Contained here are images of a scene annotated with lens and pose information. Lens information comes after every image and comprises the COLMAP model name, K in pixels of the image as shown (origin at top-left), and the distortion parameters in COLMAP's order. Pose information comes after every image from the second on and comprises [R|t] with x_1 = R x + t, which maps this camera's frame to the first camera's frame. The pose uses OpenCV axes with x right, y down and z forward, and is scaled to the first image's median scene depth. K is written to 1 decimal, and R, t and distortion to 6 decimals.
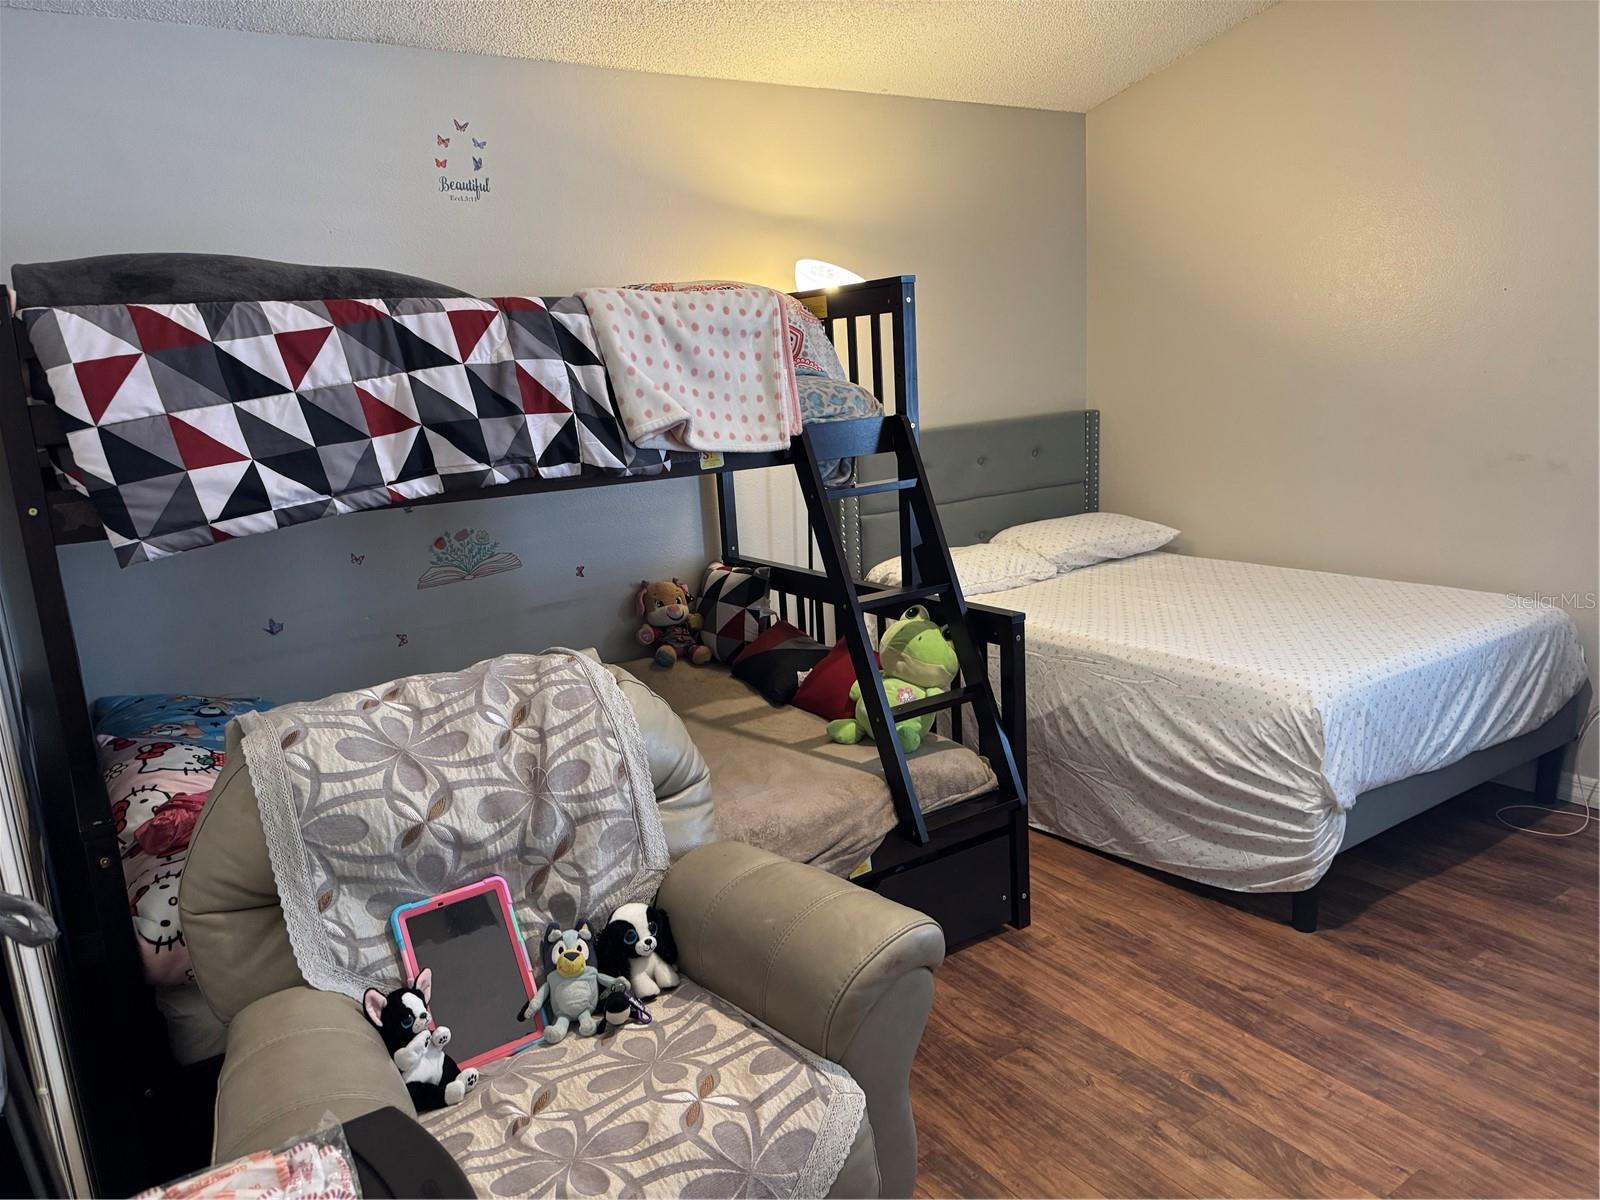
lens RADIAL K [[1131.9, 0, 815.9], [0, 1131.9, 611.0], [0, 0, 1]] dist [0.068196, -0.082884]
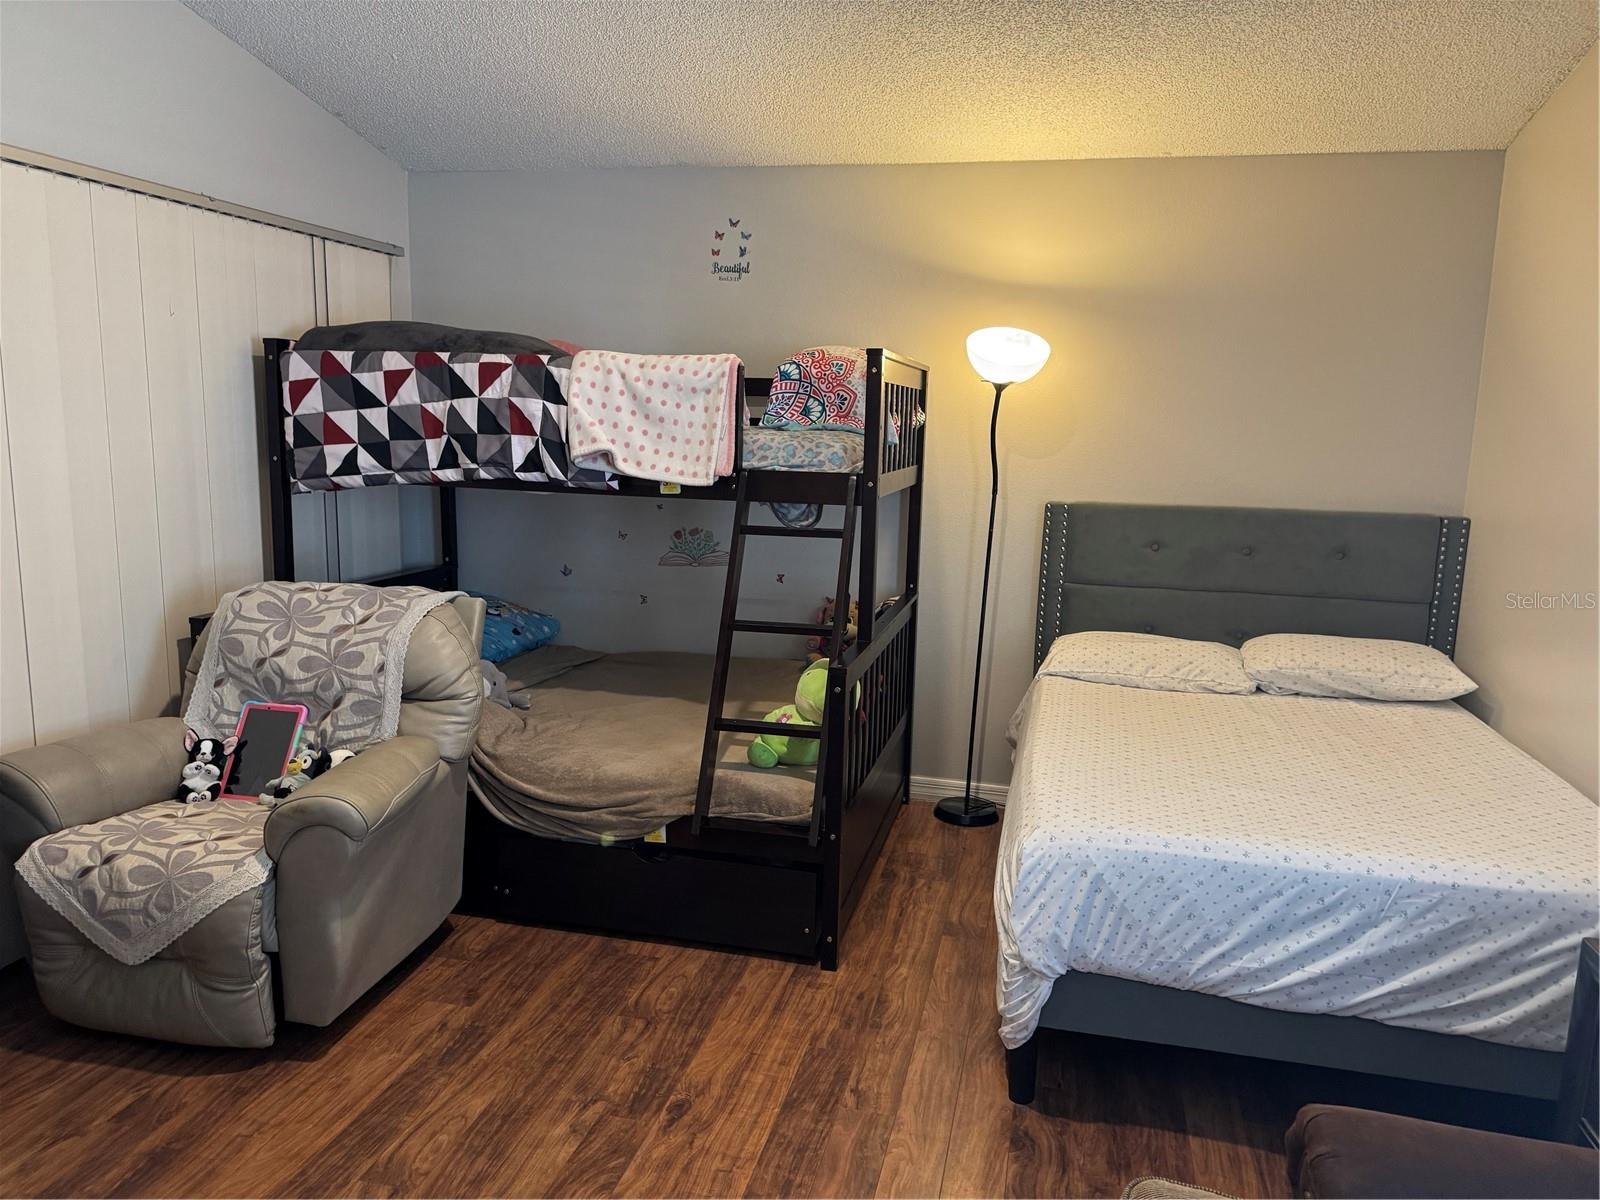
lens RADIAL K [[1131.9, 0, 788.9], [0, 1131.9, 606.9], [0, 0, 1]] dist [0.068196, -0.082884]
pose [[0.672419, 0.196694, -0.713557, 0.961529], [-0.224048, 0.972907, 0.057053, -0.110675], [0.705447, 0.121507, 0.698270, 0.244182]]
